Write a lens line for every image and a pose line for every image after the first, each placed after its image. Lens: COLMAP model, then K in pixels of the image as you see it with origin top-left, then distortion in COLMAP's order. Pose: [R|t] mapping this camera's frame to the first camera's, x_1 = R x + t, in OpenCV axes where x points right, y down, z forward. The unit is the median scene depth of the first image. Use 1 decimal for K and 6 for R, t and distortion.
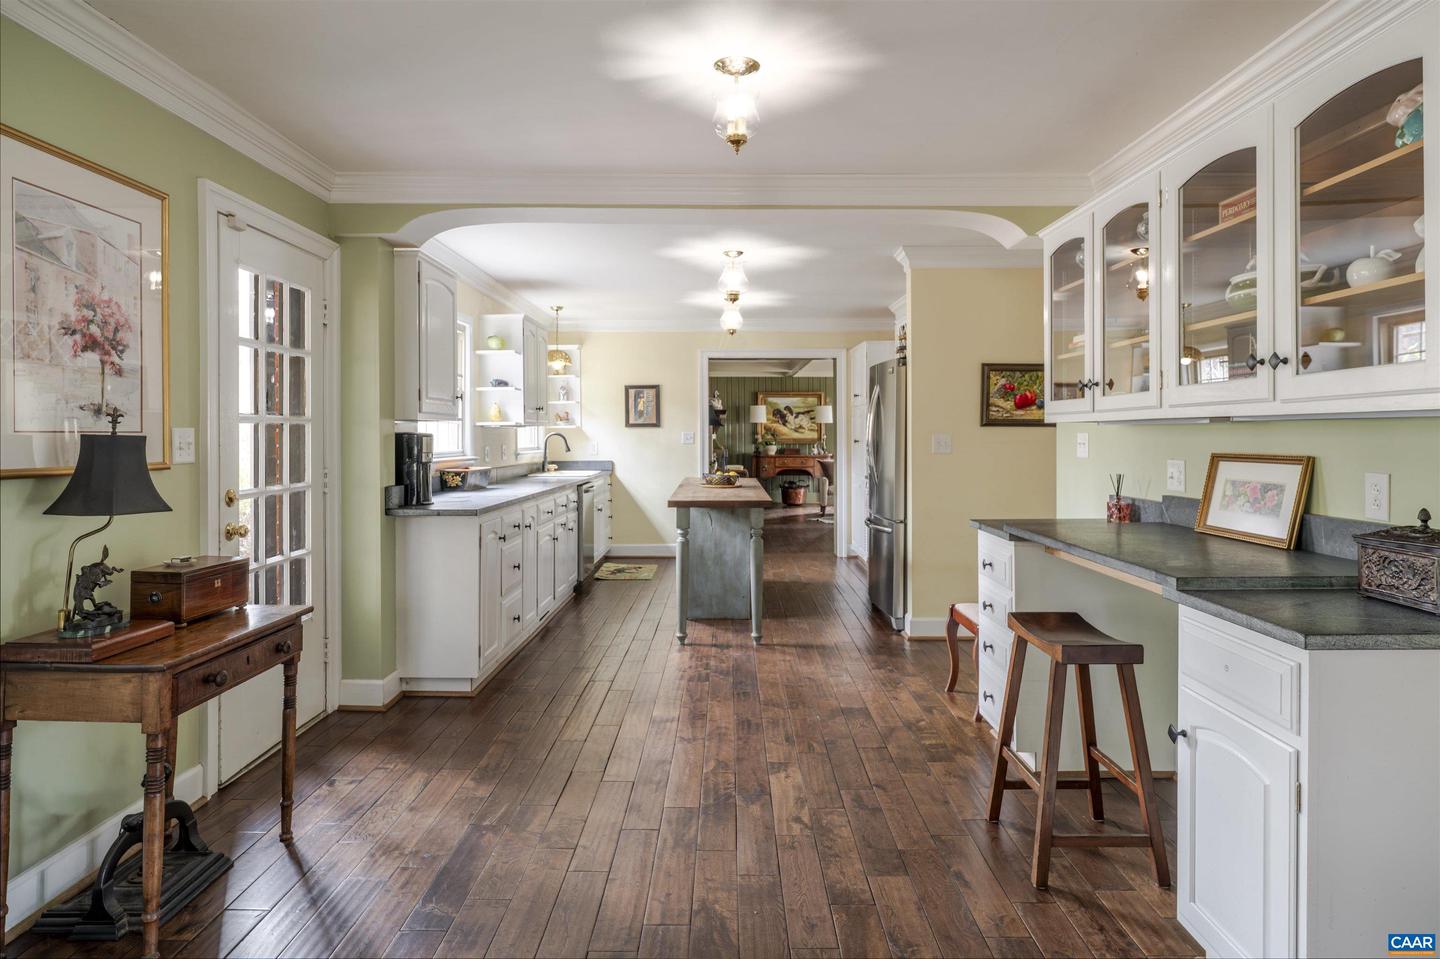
lens RADIAL K [[777.4, 0, 720.9], [0, 777.4, 441.8], [0, 0, 1]] dist [0.000681, 0.000035]
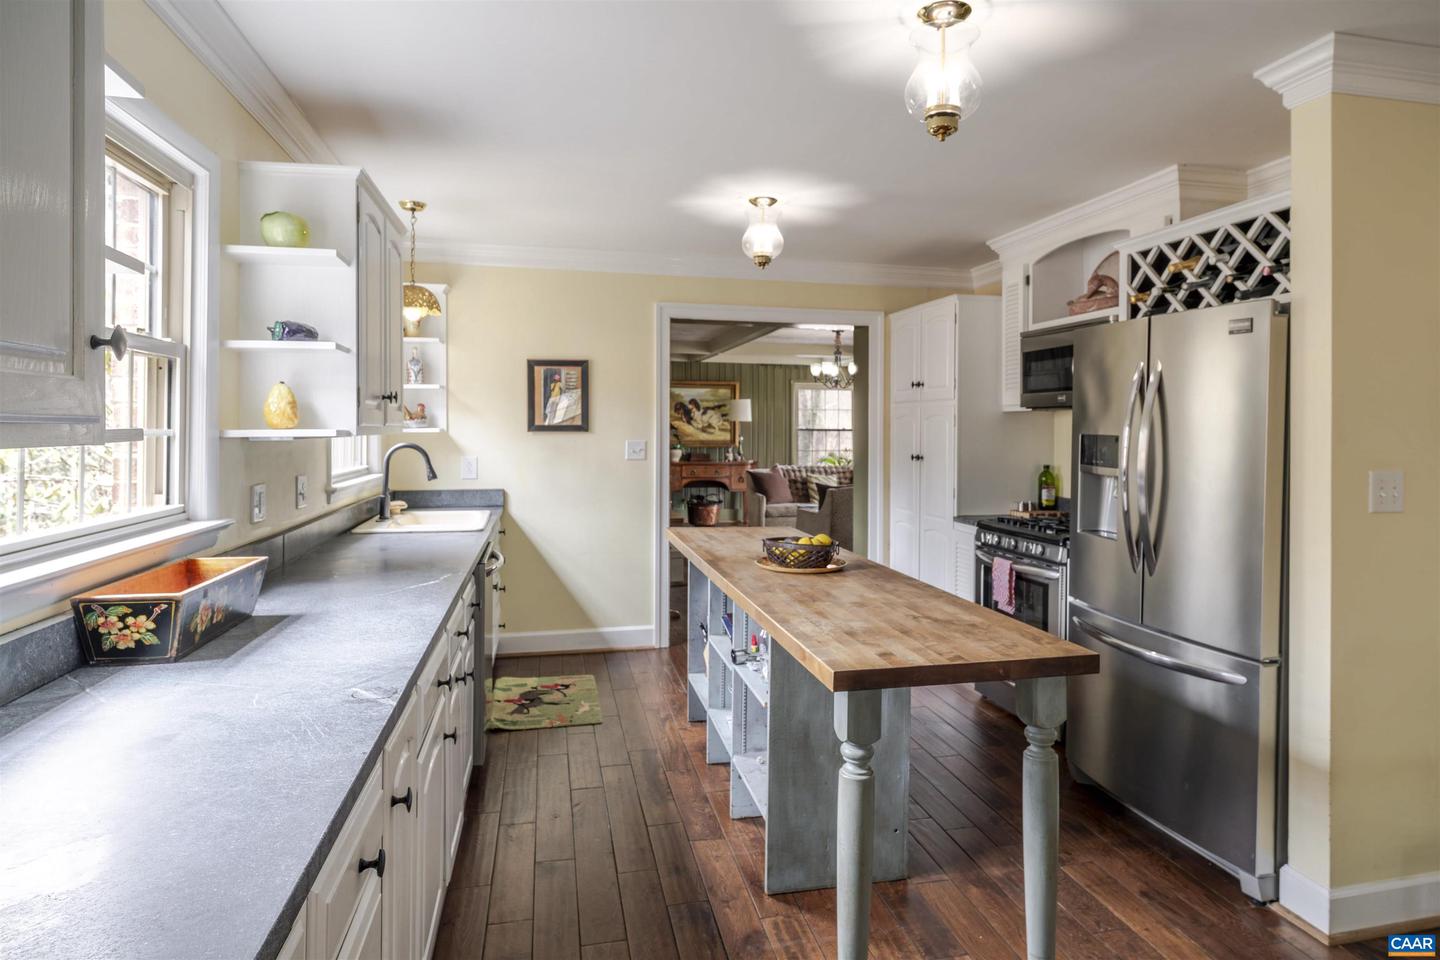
lens RADIAL K [[785.4, 0, 721.8], [0, 785.4, 432.6], [0, 0, 1]] dist [-0.005458, -0.001632]
pose [[0.974360, 0.006925, 0.224889, -0.113621], [-0.006268, 0.999974, -0.003639, -0.016631], [-0.224908, 0.002137, 0.974378, 0.395722]]
